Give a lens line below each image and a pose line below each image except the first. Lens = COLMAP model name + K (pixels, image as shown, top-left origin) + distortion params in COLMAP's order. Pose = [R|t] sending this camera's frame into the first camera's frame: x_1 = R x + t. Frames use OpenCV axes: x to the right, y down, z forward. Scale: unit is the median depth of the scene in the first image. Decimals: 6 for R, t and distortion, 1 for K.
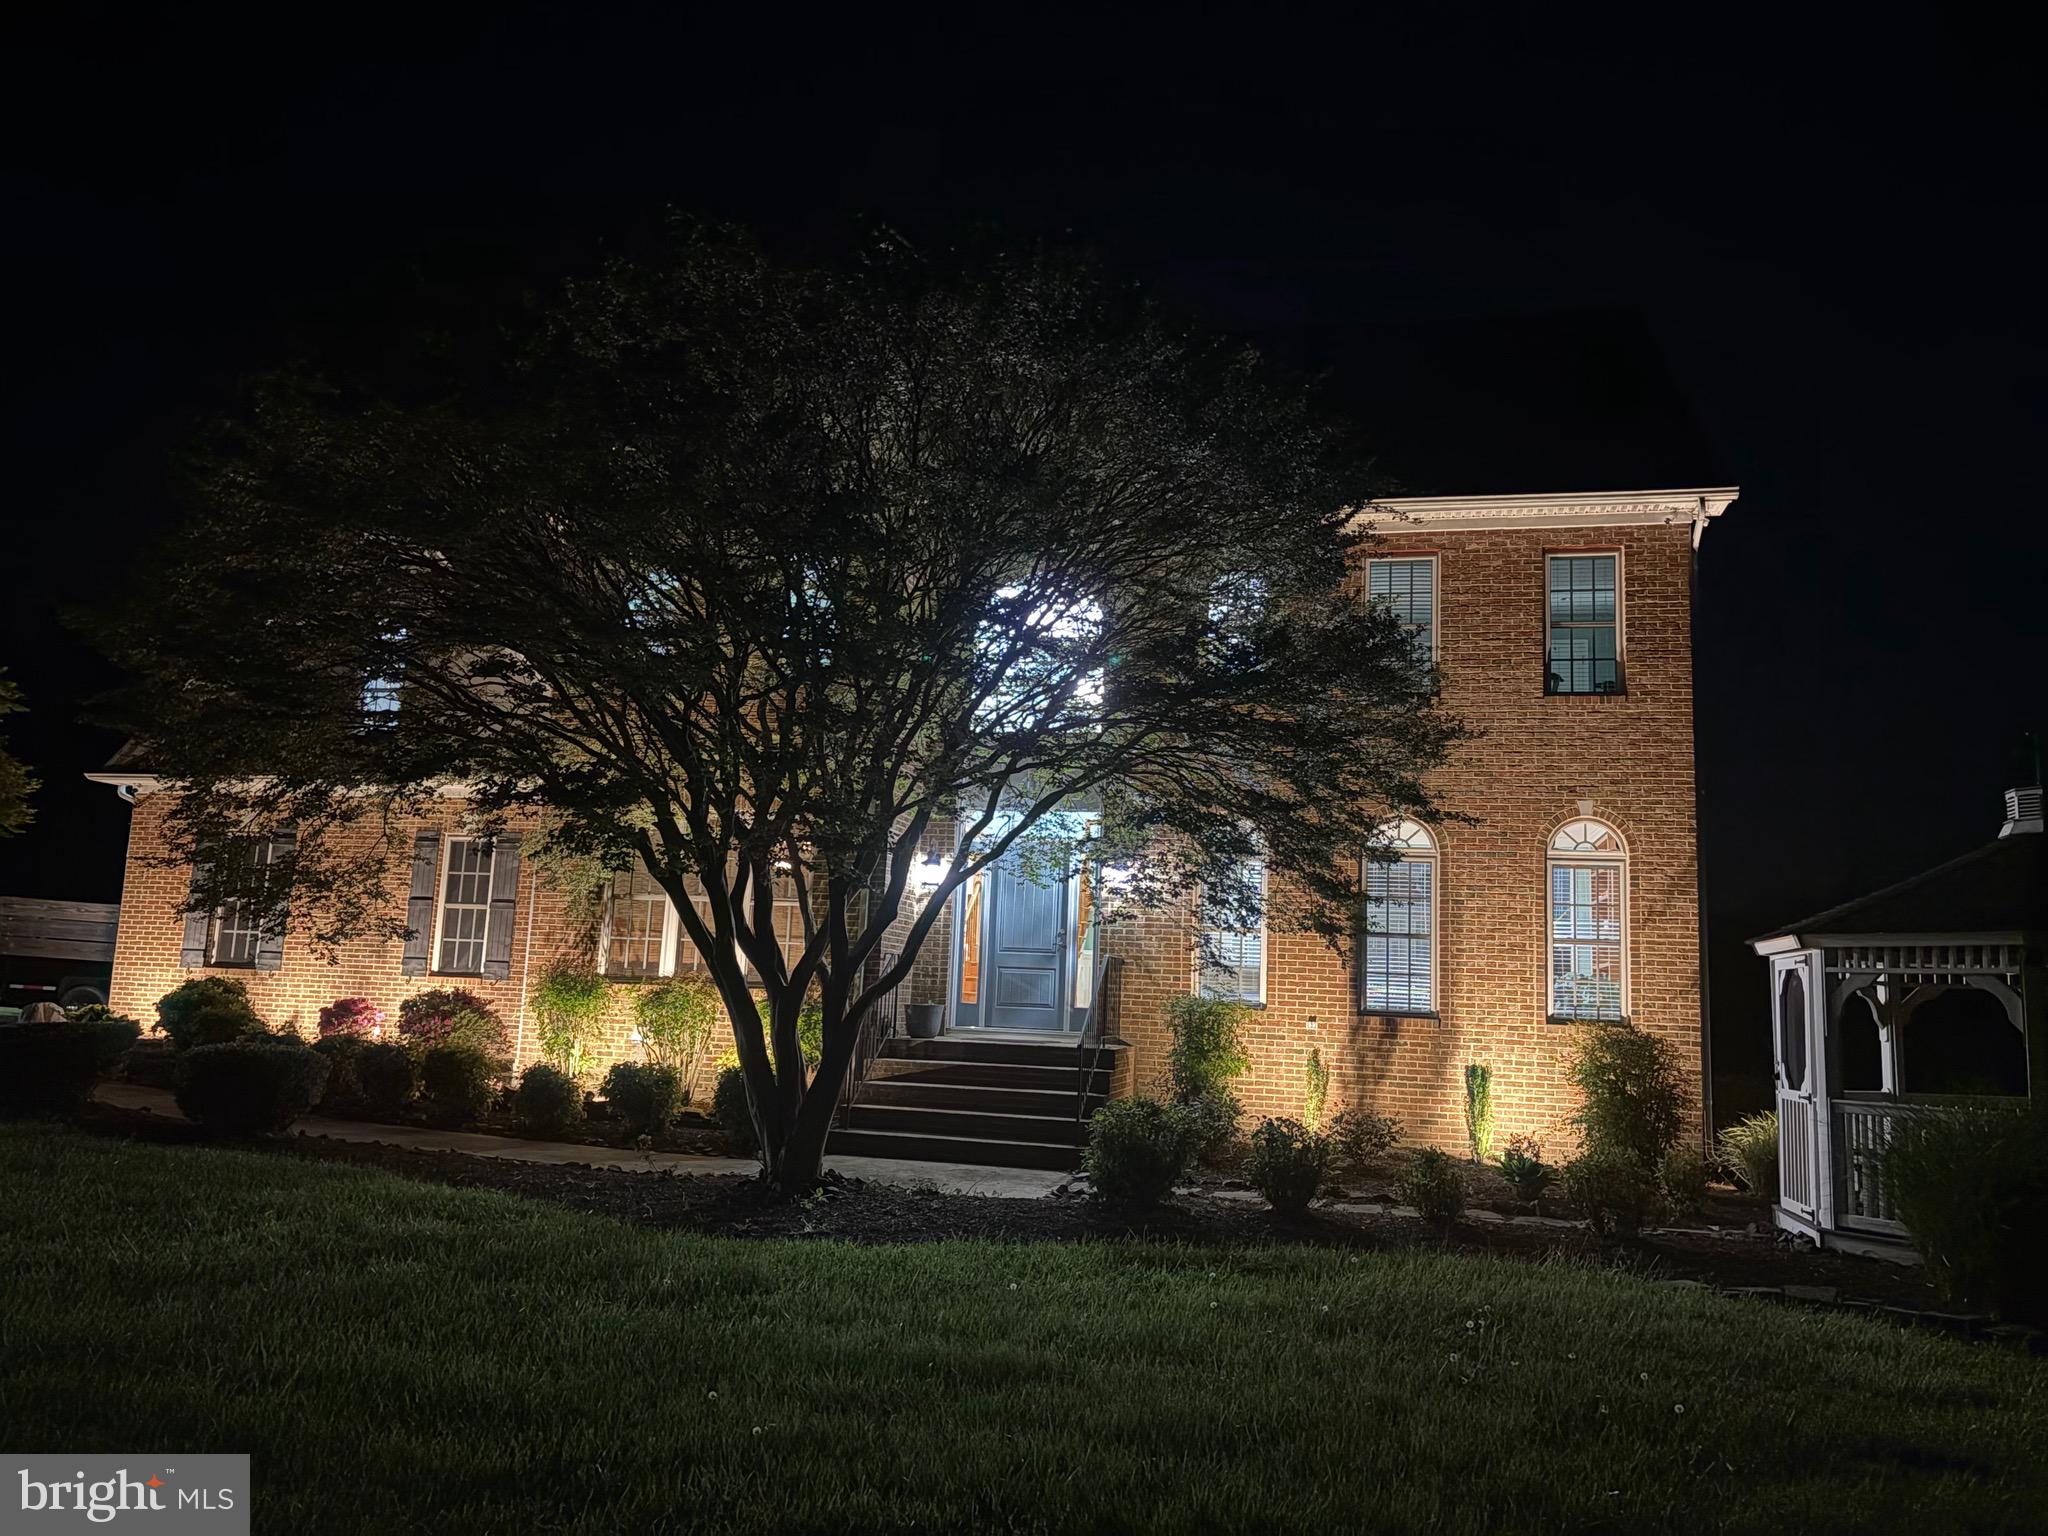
lens RADIAL K [[1539.1, 0, 1024.0], [0, 1539.1, 768.0], [0, 0, 1]] dist [0.043941, 0.001785]
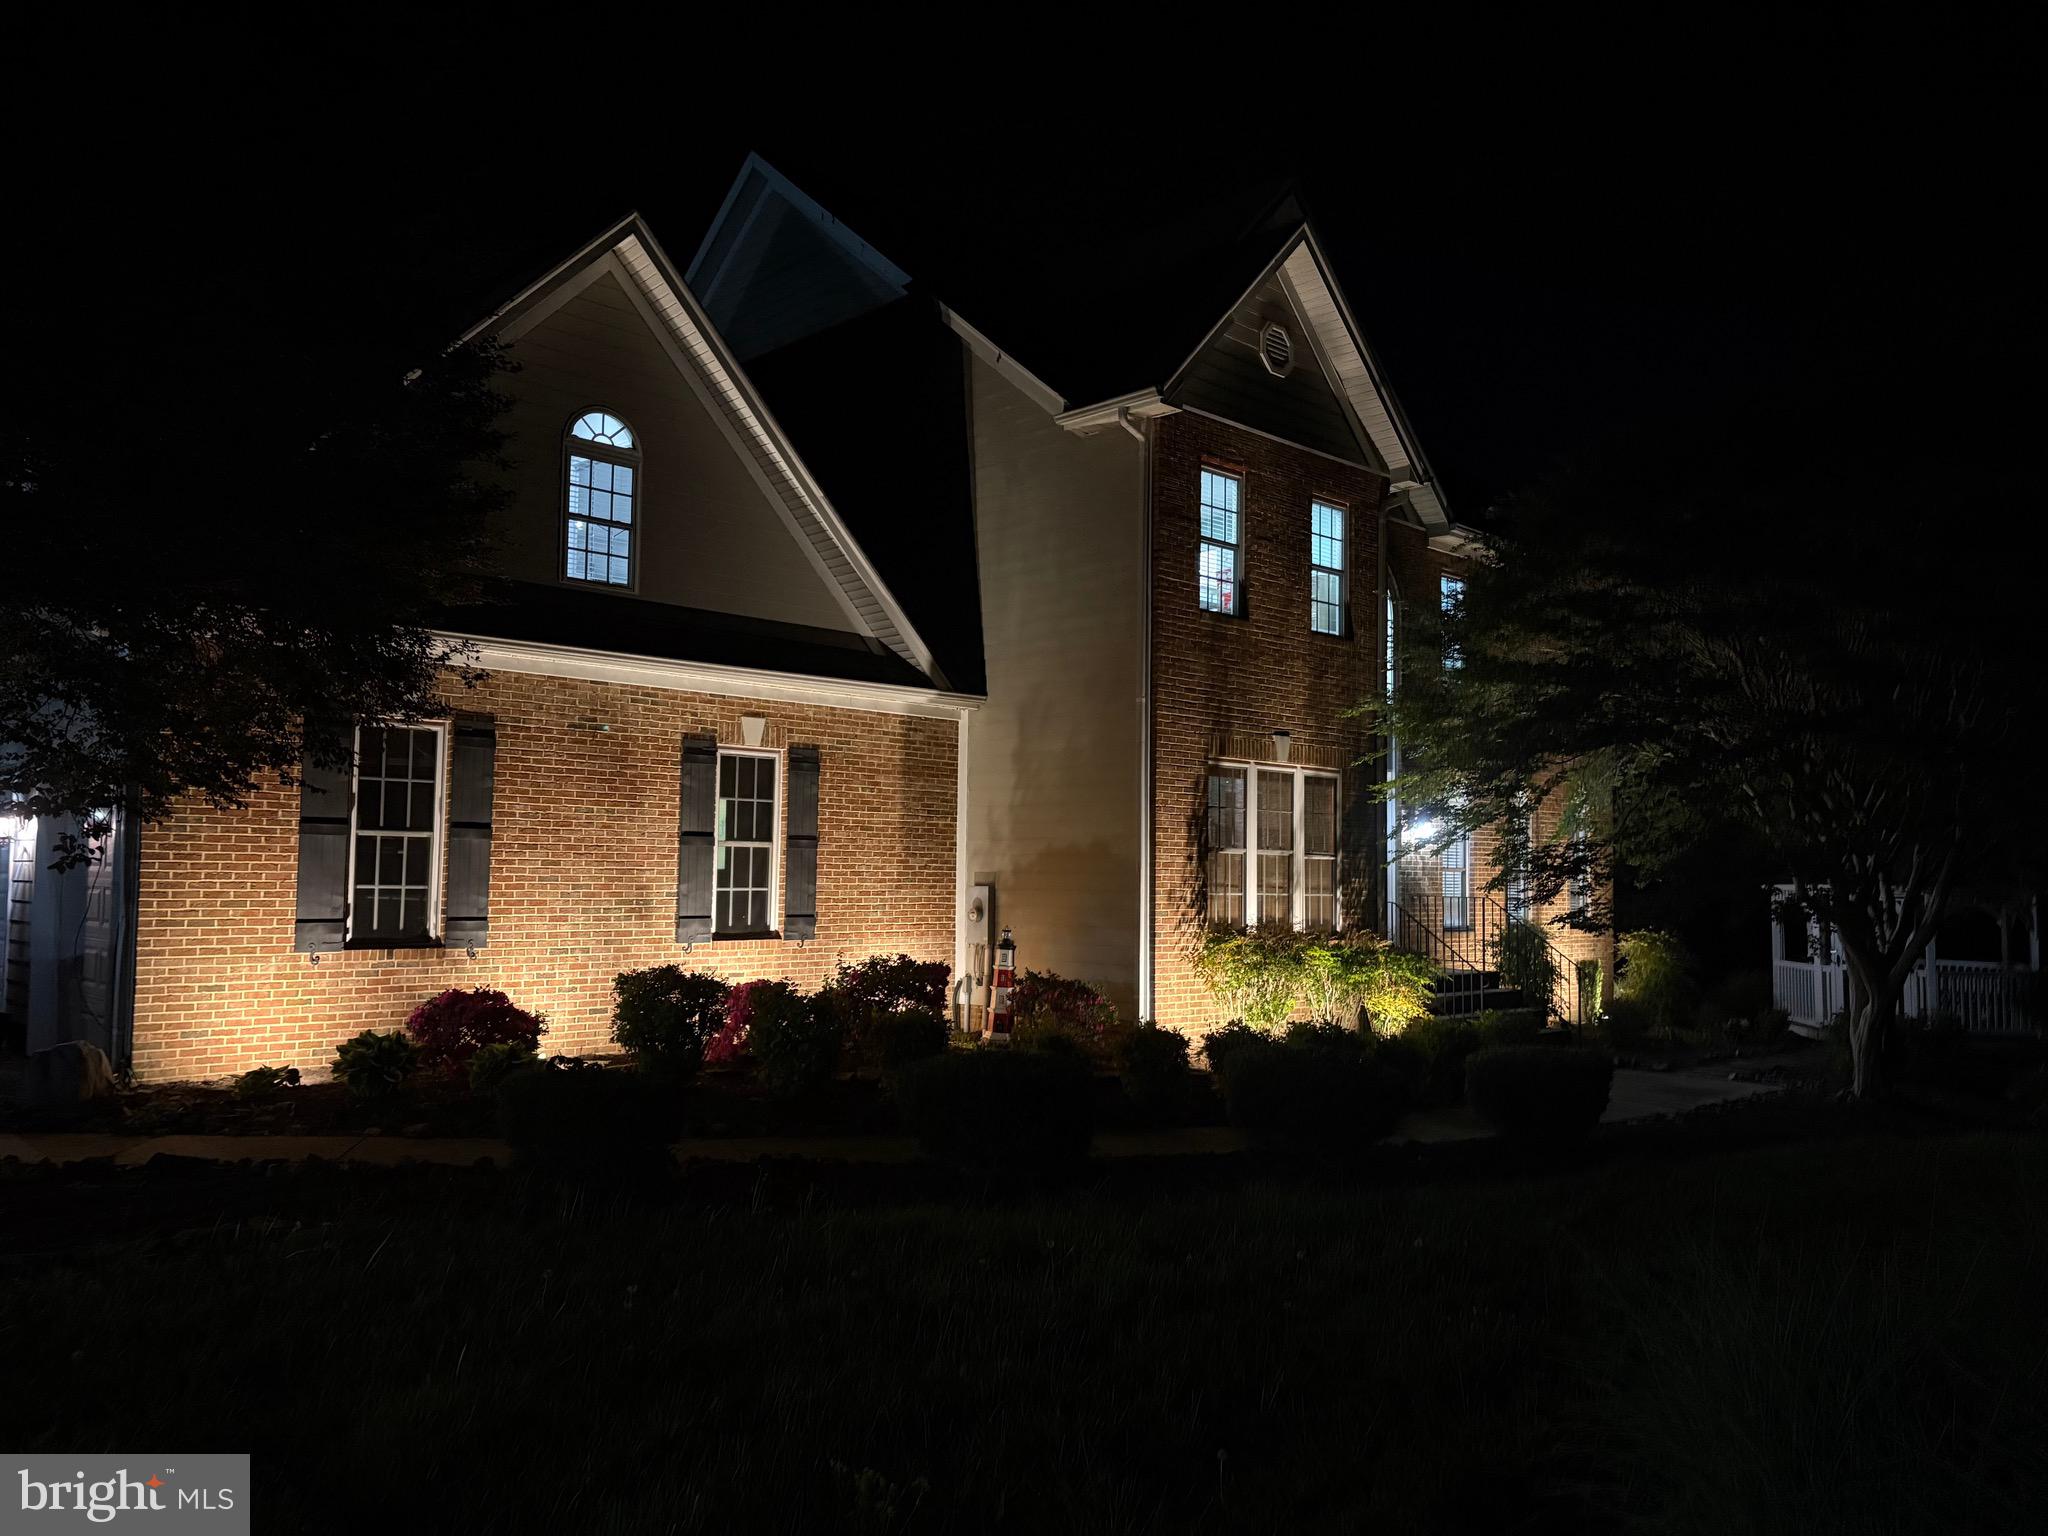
lens RADIAL K [[1491.0, 0, 1026.9], [0, 1491.0, 786.4], [0, 0, 1]] dist [0.042254, -0.000472]
pose [[0.544594, 0.016712, 0.838533, -0.890742], [-0.111994, 0.992297, 0.052960, 0.008719], [-0.831189, -0.122753, 0.542270, 0.505070]]
